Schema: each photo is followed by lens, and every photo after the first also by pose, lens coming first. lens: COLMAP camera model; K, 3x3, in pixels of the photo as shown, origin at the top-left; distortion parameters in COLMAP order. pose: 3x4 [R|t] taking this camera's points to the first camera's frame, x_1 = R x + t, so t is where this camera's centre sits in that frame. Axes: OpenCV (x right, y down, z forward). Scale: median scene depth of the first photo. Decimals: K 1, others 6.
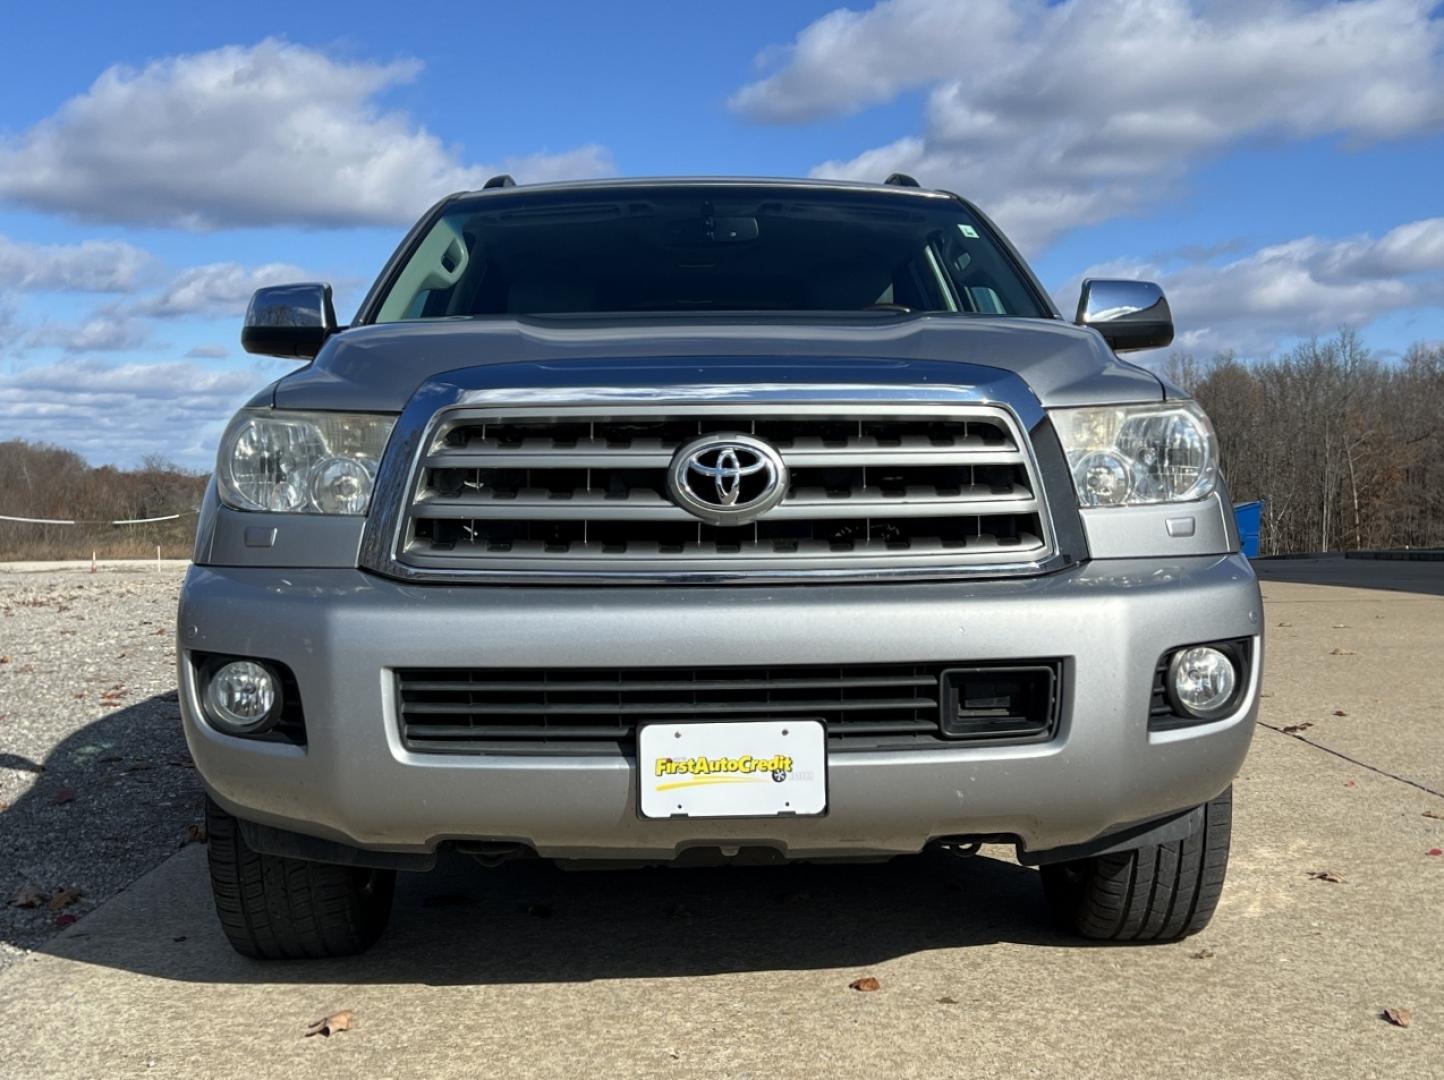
lens RADIAL K [[1808.5, 0, 724.9], [0, 1808.5, 496.6], [0, 0, 1]] dist [0.141121, -0.267096]
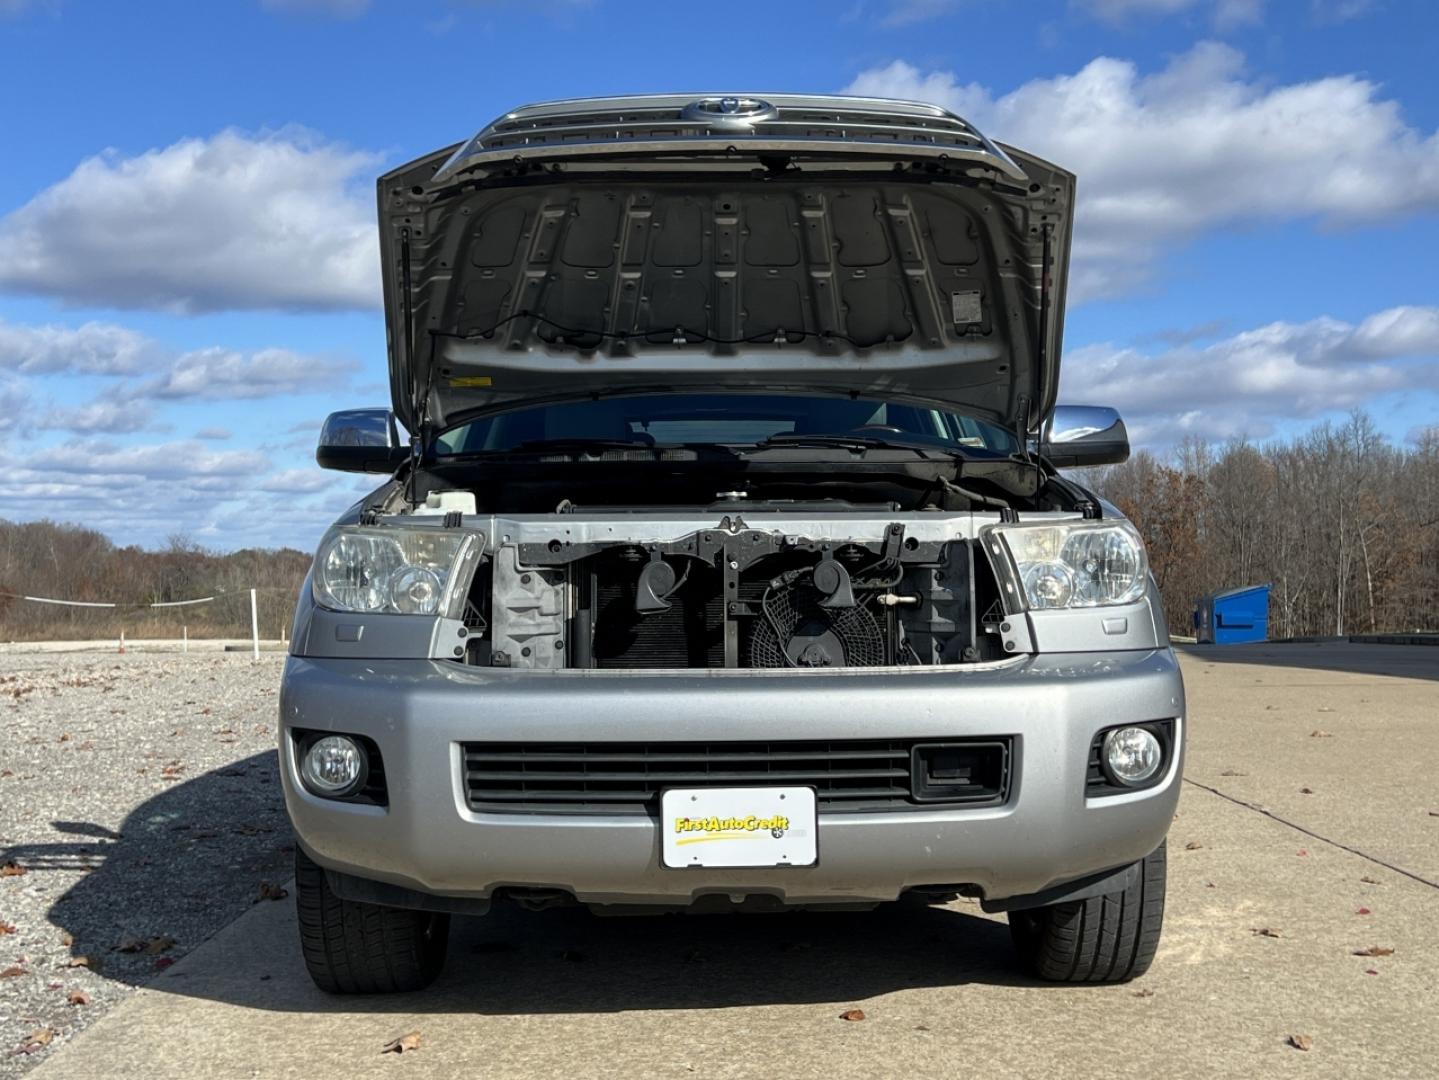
lens RADIAL K [[1802.2, 0, 722.4], [0, 1802.2, 496.7], [0, 0, 1]] dist [0.141121, -0.267096]
pose [[0.999941, 0.001606, -0.010754, 0.005180], [-0.002077, 0.999031, -0.043959, -0.015349], [0.010673, 0.043979, 0.998975, -0.196014]]
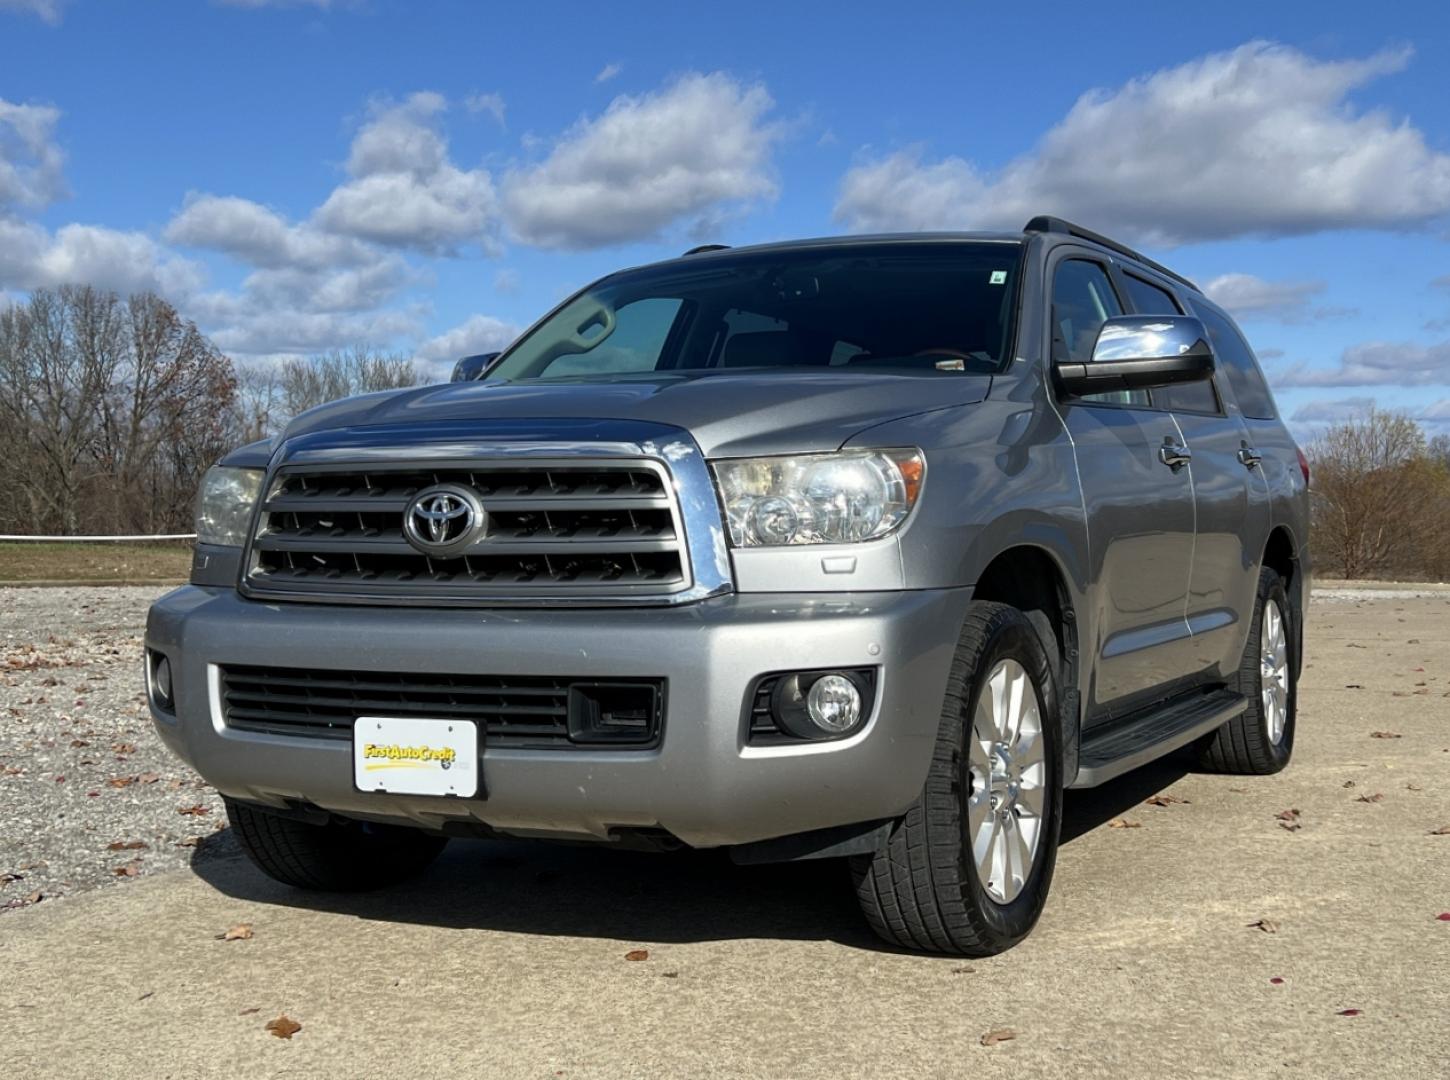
lens RADIAL K [[1791.9, 0, 725.0], [0, 1791.9, 540.0], [0, 0, 1]] dist [0.252602, -0.960268]
pose [[0.878982, 0.008923, -0.476771, 0.707051], [-0.003120, 0.999911, 0.012961, -0.012386], [0.476844, -0.009905, 0.878932, 0.018714]]
